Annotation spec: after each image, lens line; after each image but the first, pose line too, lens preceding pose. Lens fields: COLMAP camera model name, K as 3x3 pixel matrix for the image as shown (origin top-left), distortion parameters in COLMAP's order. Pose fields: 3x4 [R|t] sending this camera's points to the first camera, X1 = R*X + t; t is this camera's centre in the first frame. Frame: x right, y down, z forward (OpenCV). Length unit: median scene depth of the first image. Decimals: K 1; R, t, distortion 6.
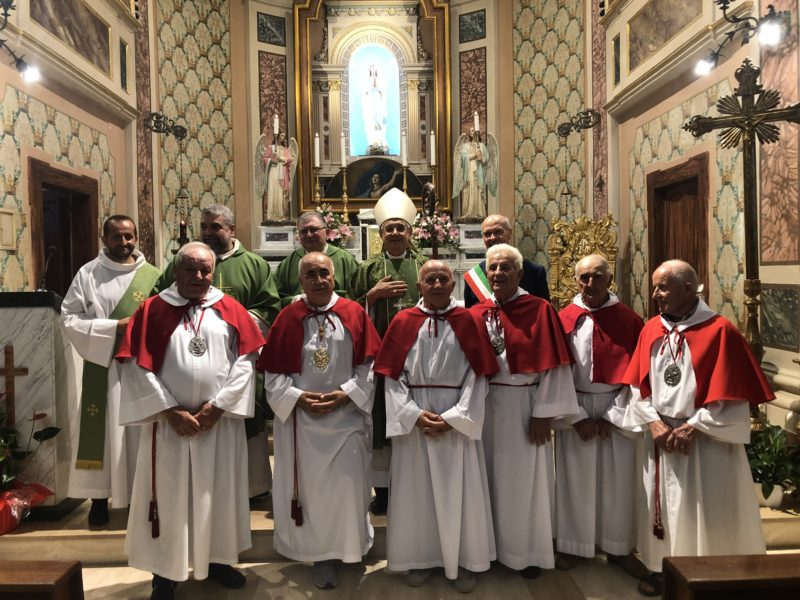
lens RADIAL K [[661.9, 0, 394.9], [0, 661.9, 292.9], [0, 0, 1]] dist [0.012168, 0.002998]
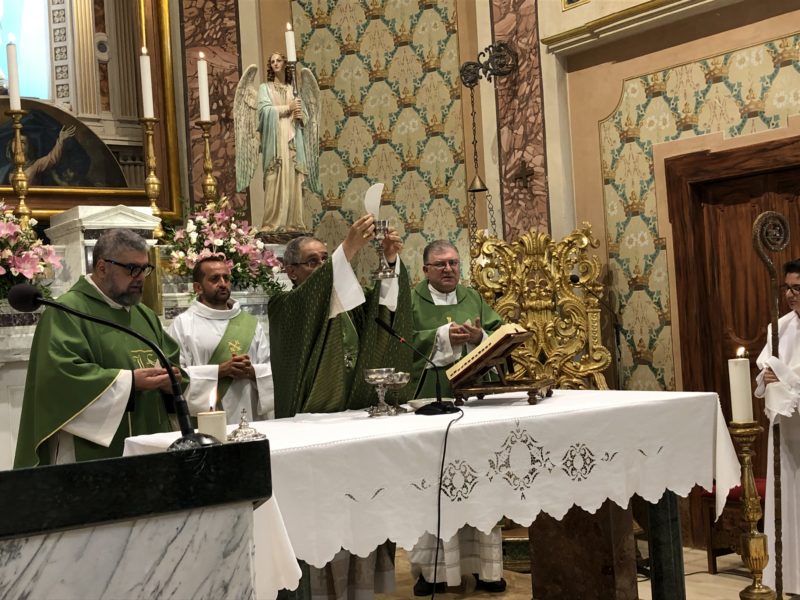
lens RADIAL K [[1117.1, 0, 391.4], [0, 1117.1, 300.2], [0, 0, 1]] dist [0.186446, -0.710602]
pose [[0.821744, -0.018530, 0.569556, -0.337536], [0.058073, 0.996991, -0.051351, -0.014439], [-0.566890, 0.075273, 0.820347, 0.286499]]
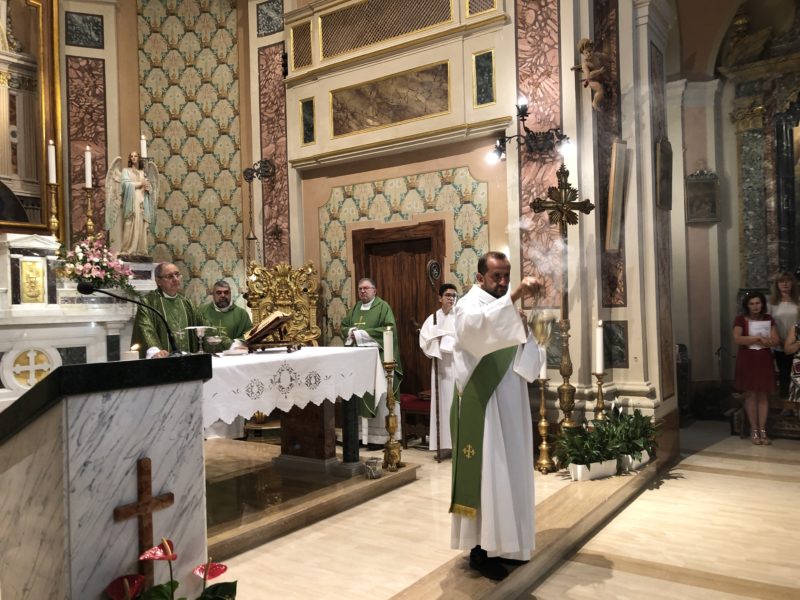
lens RADIAL K [[662.7, 0, 397.9], [0, 662.7, 302.6], [0, 0, 1]] dist [0.016376, -0.000309]
pose [[0.594068, 0.007523, 0.804380, -0.419317], [0.035742, 0.998722, -0.035738, -0.009748], [-0.803621, 0.049981, 0.593039, 0.237035]]
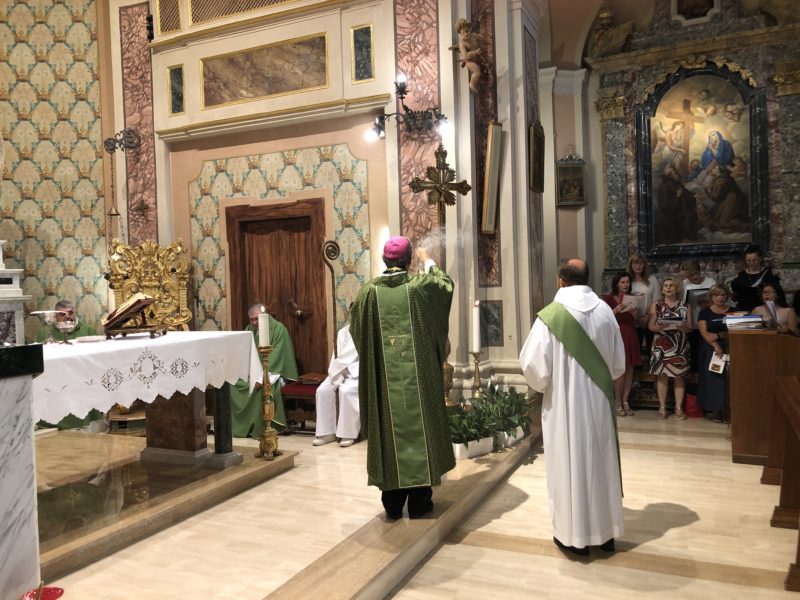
lens RADIAL K [[661.9, 0, 394.9], [0, 661.9, 292.9], [0, 0, 1]] dist [0.012168, 0.002998]
pose [[0.447245, -0.007910, 0.894377, -0.398834], [0.044730, 0.998907, -0.013533, -0.010698], [-0.893292, 0.046058, 0.447110, 0.244741]]
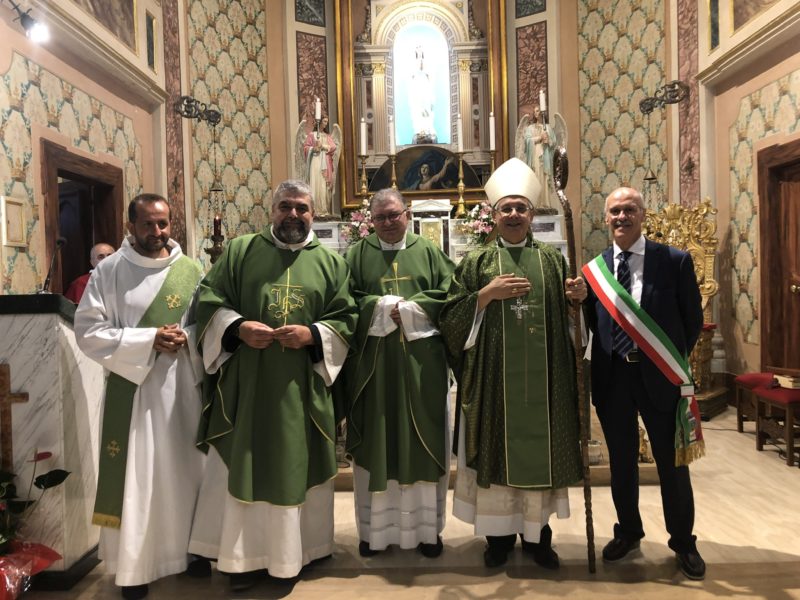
lens RADIAL K [[661.9, 0, 394.9], [0, 661.9, 292.9], [0, 0, 1]] dist [0.012168, 0.002998]
pose [[0.999063, -0.010009, -0.042103, -0.042869], [0.009817, 0.999940, -0.004763, 0.001993], [0.042148, 0.004345, 0.999102, 0.114212]]
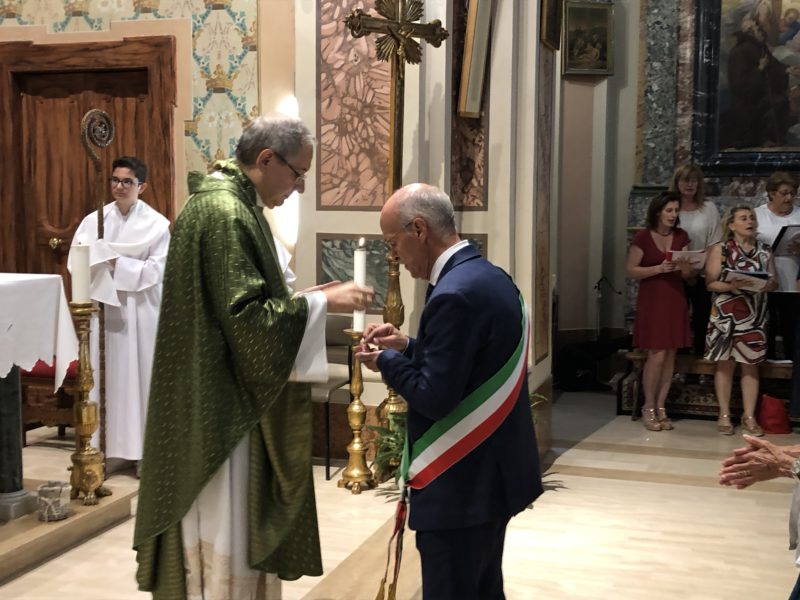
lens RADIAL K [[1117.1, 0, 391.4], [0, 1117.1, 300.2], [0, 0, 1]] dist [0.186446, -0.710602]
pose [[0.319385, -0.066022, 0.945322, -0.401854], [0.009797, 0.997747, 0.066373, -0.013054], [-0.947574, -0.011937, 0.319312, 0.296689]]
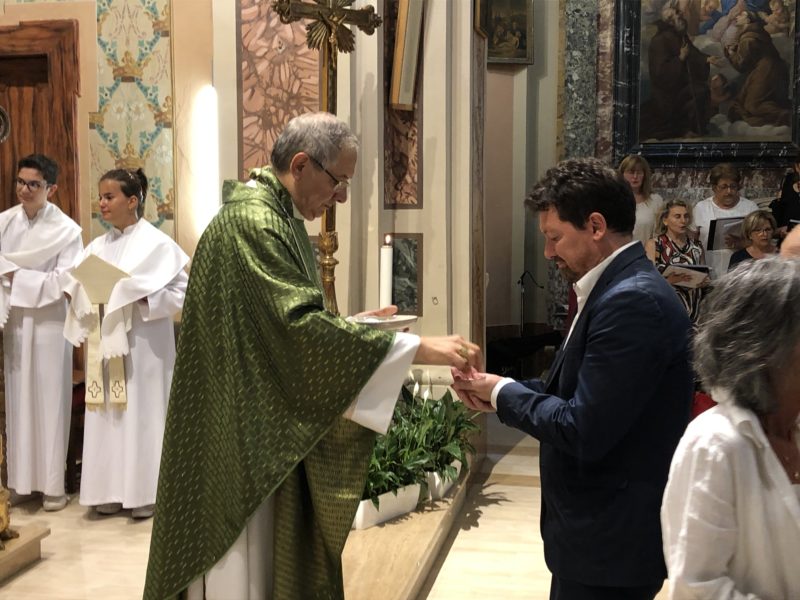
lens RADIAL K [[1119.6, 0, 402.3], [0, 1119.6, 282.0], [0, 0, 1]] dist [0.181375, -0.690771]
pose [[0.217360, -0.067454, 0.973758, -0.359719], [0.018998, 0.997713, 0.064872, -0.022942], [-0.975907, 0.004399, 0.218144, 0.336832]]
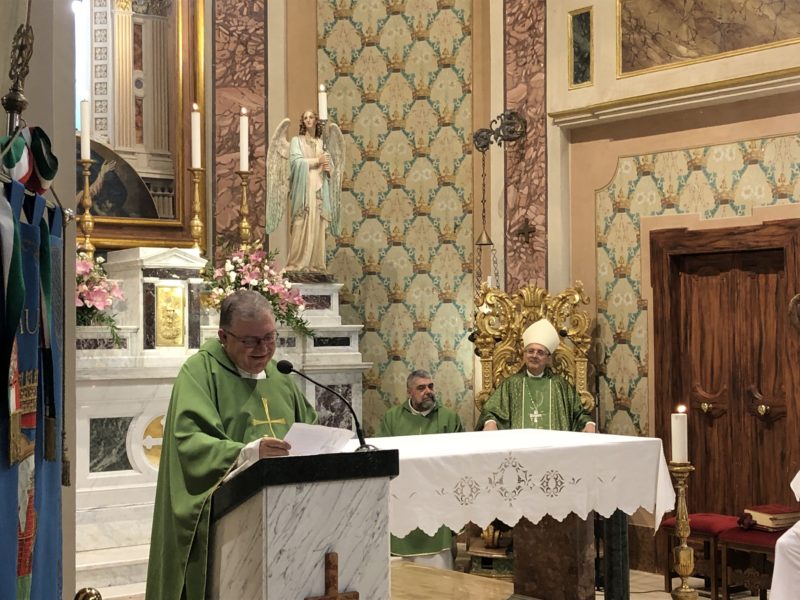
lens RADIAL K [[1388.9, 0, 385.5], [0, 1388.9, 296.0], [0, 0, 1]] dist [0.259088, -1.288026]
pose [[0.810181, 0.028692, 0.585478, -0.572837], [0.004506, 0.998467, -0.055165, -0.031561], [-0.586163, 0.047332, 0.808809, 0.017226]]
